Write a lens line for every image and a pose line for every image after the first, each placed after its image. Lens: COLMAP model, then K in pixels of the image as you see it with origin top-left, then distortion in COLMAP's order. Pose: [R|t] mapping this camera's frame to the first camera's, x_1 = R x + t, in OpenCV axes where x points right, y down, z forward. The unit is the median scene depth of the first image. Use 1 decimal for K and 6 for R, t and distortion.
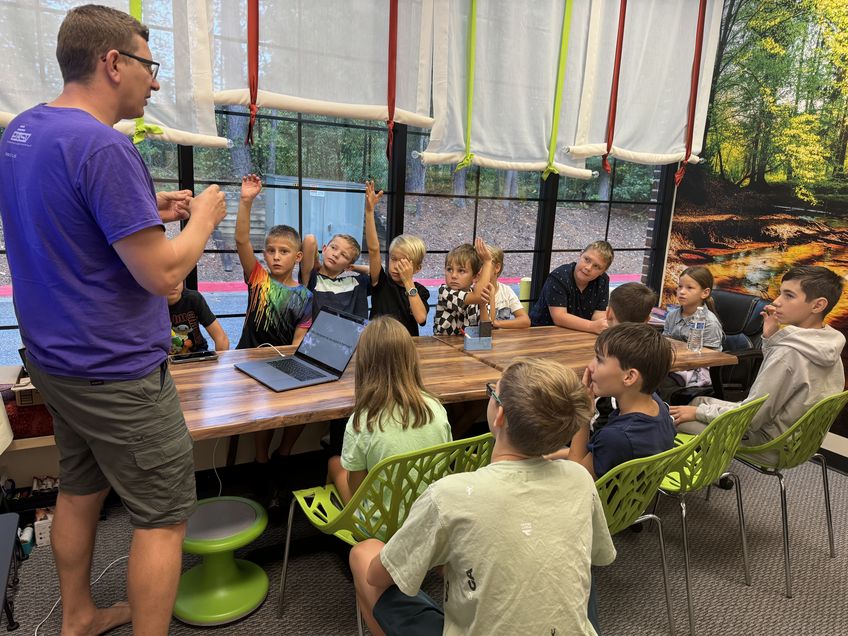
lens RADIAL K [[602.8, 0, 425.0], [0, 602.8, 323.6], [0, 0, 1]] dist [0.013524, -0.011847]
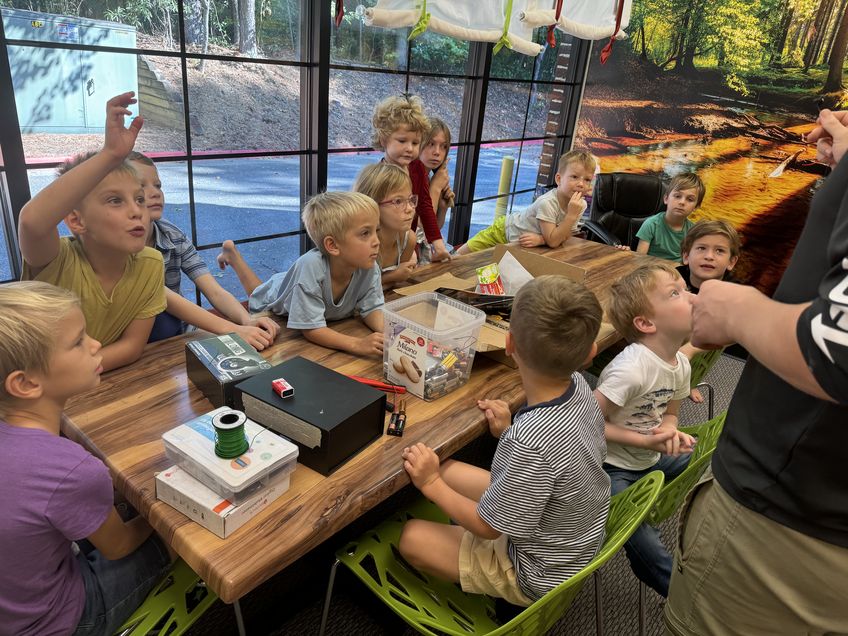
lens RADIAL K [[602.8, 0, 425.1], [0, 602.8, 312.4], [0, 0, 1]] dist [0.013524, -0.011847]
pose [[0.932378, -0.100219, 0.347316, -0.188190], [0.027223, 0.977539, 0.208991, -0.073214], [-0.360460, -0.185403, 0.914163, 0.239295]]
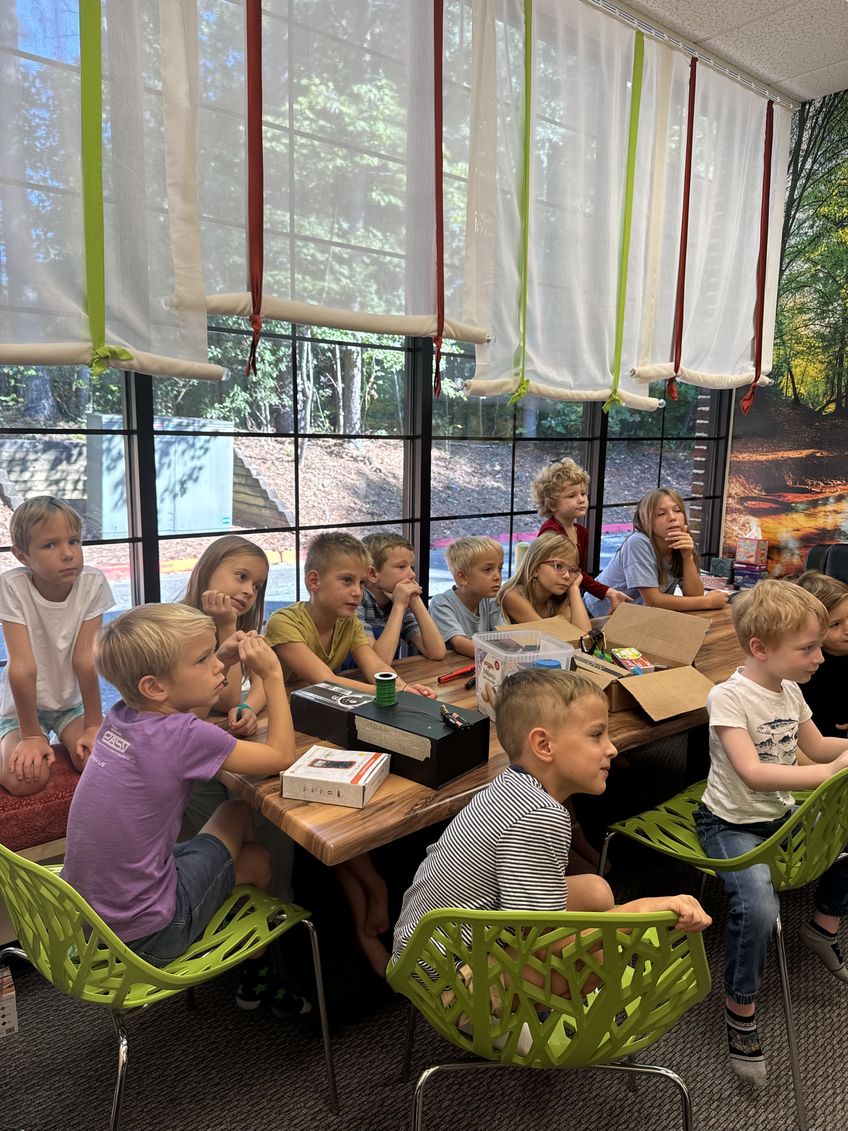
lens RADIAL K [[803.9, 0, 427.5], [0, 803.9, 564.8], [0, 0, 1]] dist [0.013524, -0.011847]
pose [[0.980100, -0.063837, 0.187961, -0.206242], [0.072336, 0.996629, -0.038703, -0.030071], [-0.184857, 0.051530, 0.981414, 0.083978]]
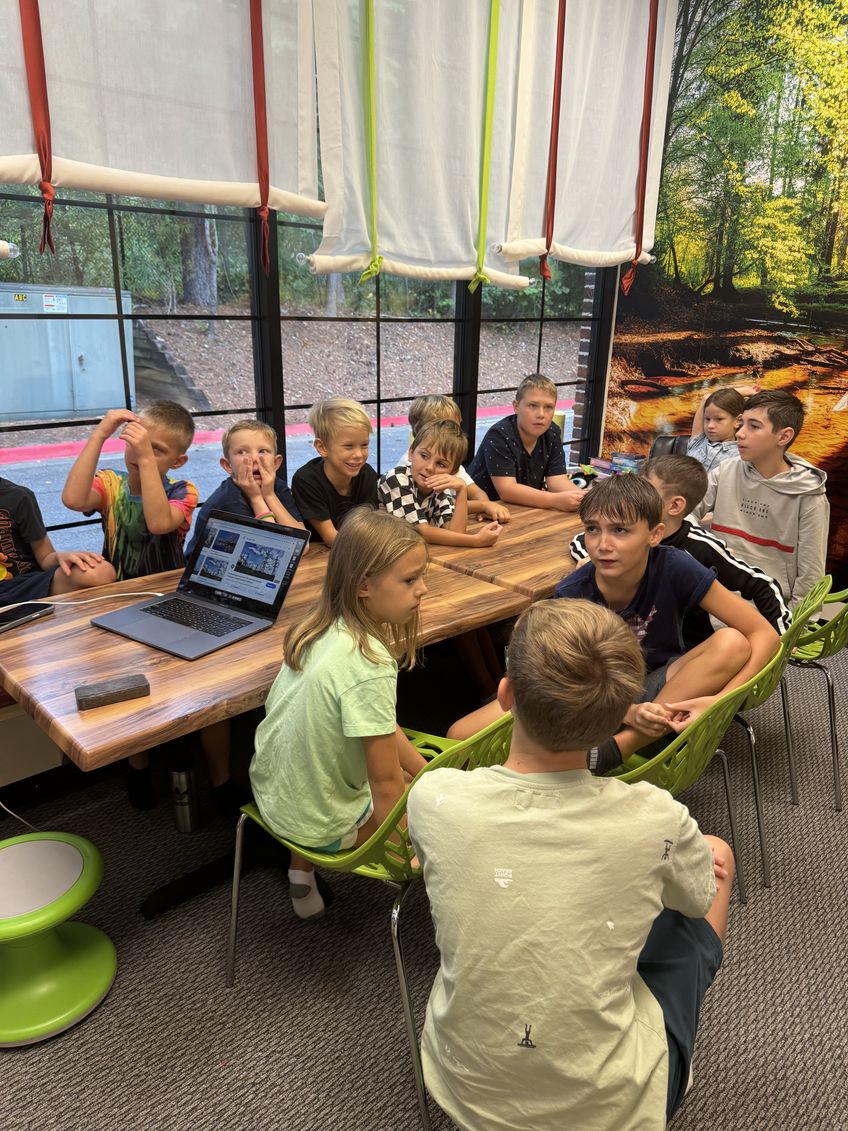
lens RADIAL K [[803.9, 0, 426.0], [0, 803.9, 568.2], [0, 0, 1]] dist [0.013524, -0.011847]
pose [[0.963296, -0.107962, 0.245773, -0.117060], [0.079742, 0.989317, 0.122035, -0.036743], [-0.256322, -0.097958, 0.961615, 0.071152]]
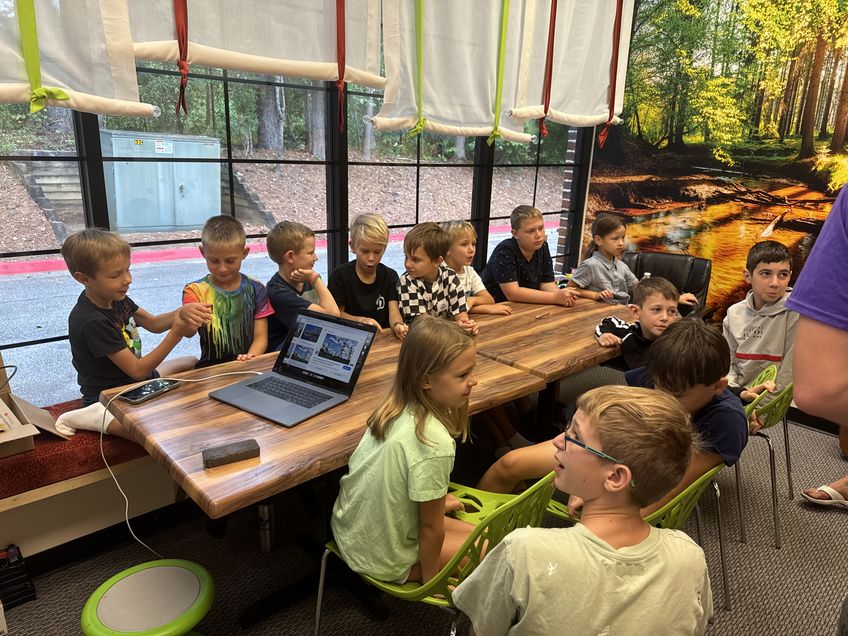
lens RADIAL K [[602.8, 0, 427.2], [0, 602.8, 319.9], [0, 0, 1]] dist [0.013524, -0.011847]
pose [[0.966157, -0.083943, 0.243915, -0.143797], [0.066332, 0.994621, 0.079555, -0.046865], [-0.249281, -0.060684, 0.966528, 0.095000]]
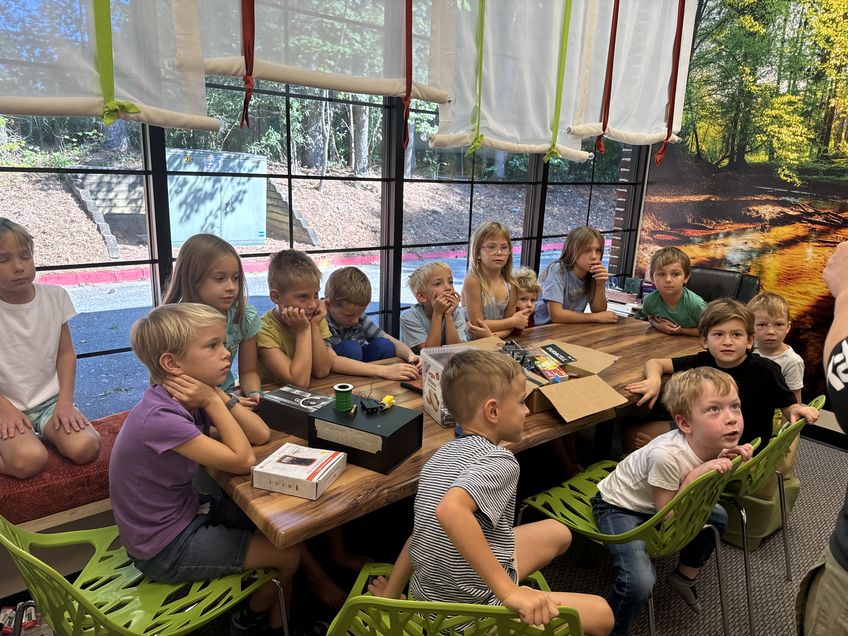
lens RADIAL K [[602.8, 0, 430.0], [0, 602.8, 318.7], [0, 0, 1]] dist [0.013524, -0.011847]
pose [[0.978478, -0.057507, 0.198175, -0.167084], [0.049367, 0.997731, 0.045778, -0.049906], [-0.200358, -0.035010, 0.979097, 0.121493]]
